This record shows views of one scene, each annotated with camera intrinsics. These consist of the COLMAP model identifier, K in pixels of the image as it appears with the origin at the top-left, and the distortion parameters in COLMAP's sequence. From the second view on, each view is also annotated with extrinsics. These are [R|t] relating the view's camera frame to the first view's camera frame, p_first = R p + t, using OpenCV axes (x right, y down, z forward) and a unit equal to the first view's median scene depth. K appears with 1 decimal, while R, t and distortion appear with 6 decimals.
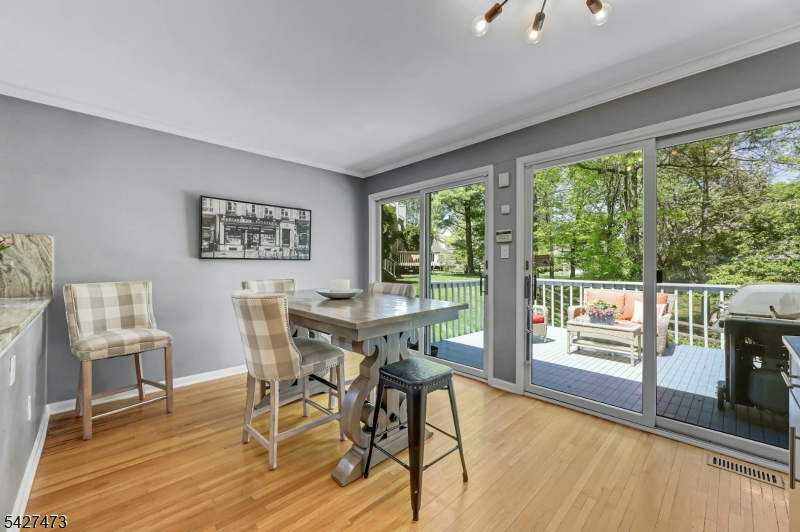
lens RADIAL K [[319.2, 0, 400.0], [0, 319.2, 266.0], [0, 0, 1]] dist [-0.003123, -0.000227]
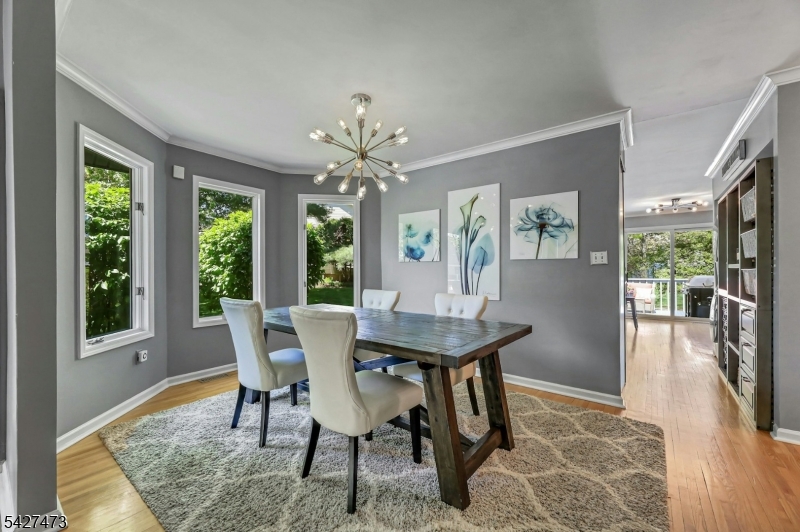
lens RADIAL K [[322.0, 0, 399.8], [0, 322.0, 271.1], [0, 0, 1]] dist [-0.000276, -0.000013]
pose [[0.988700, -0.003432, 0.149866, -1.561029], [0.003514, 0.999994, -0.000283, 0.008378], [-0.149864, 0.000807, 0.988706, -1.154823]]
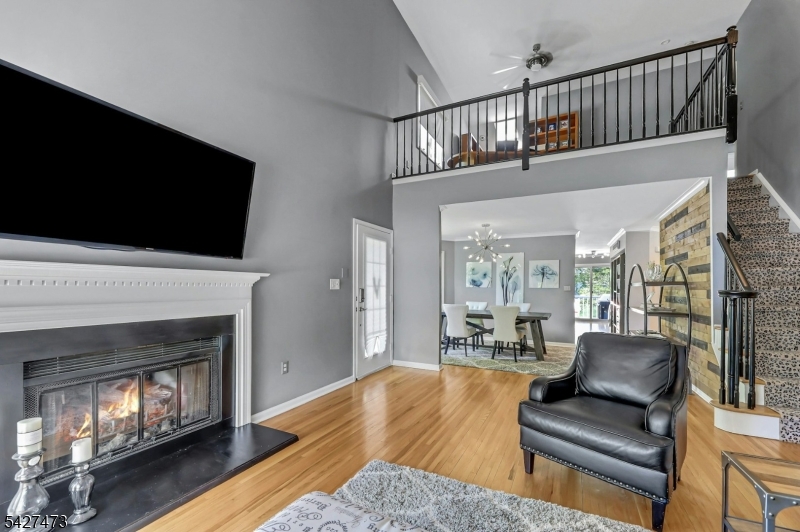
lens RADIAL K [[336.2, 0, 400.7], [0, 336.2, 287.6], [0, 0, 1]] dist [-0.001058, -0.000026]
pose [[0.941154, 0.001562, 0.337973, -2.651828], [-0.003025, 0.999988, 0.003803, -0.032973], [-0.337964, -0.004602, 0.941148, -2.067055]]
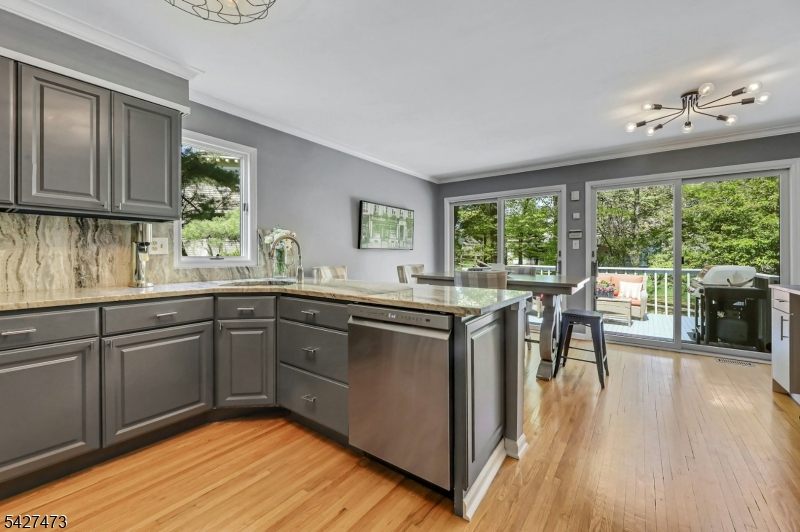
lens RADIAL K [[330.1, 0, 396.2], [0, 330.1, 255.8], [0, 0, 1]] dist [0.001235, 0.000098]
pose [[0.986007, -0.001174, 0.166702, -0.642299], [0.001109, 0.999999, 0.000480, 0.004122], [-0.166702, -0.000288, 0.986007, -0.313183]]
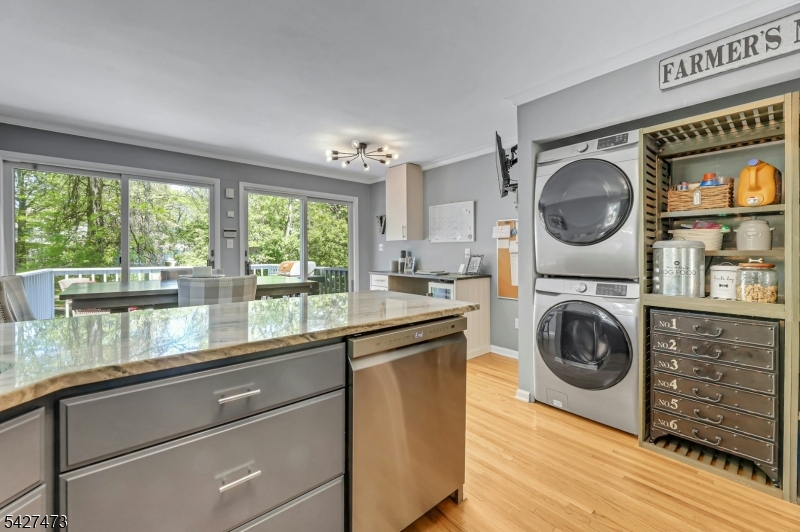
lens RADIAL K [[330.1, 0, 396.2], [0, 330.1, 255.8], [0, 0, 1]] dist [0.001235, 0.000098]
pose [[0.054425, -0.010082, 0.998467, -0.953101], [0.001762, 0.999948, 0.010001, -0.005171], [-0.998516, 0.001215, 0.054440, 0.159608]]
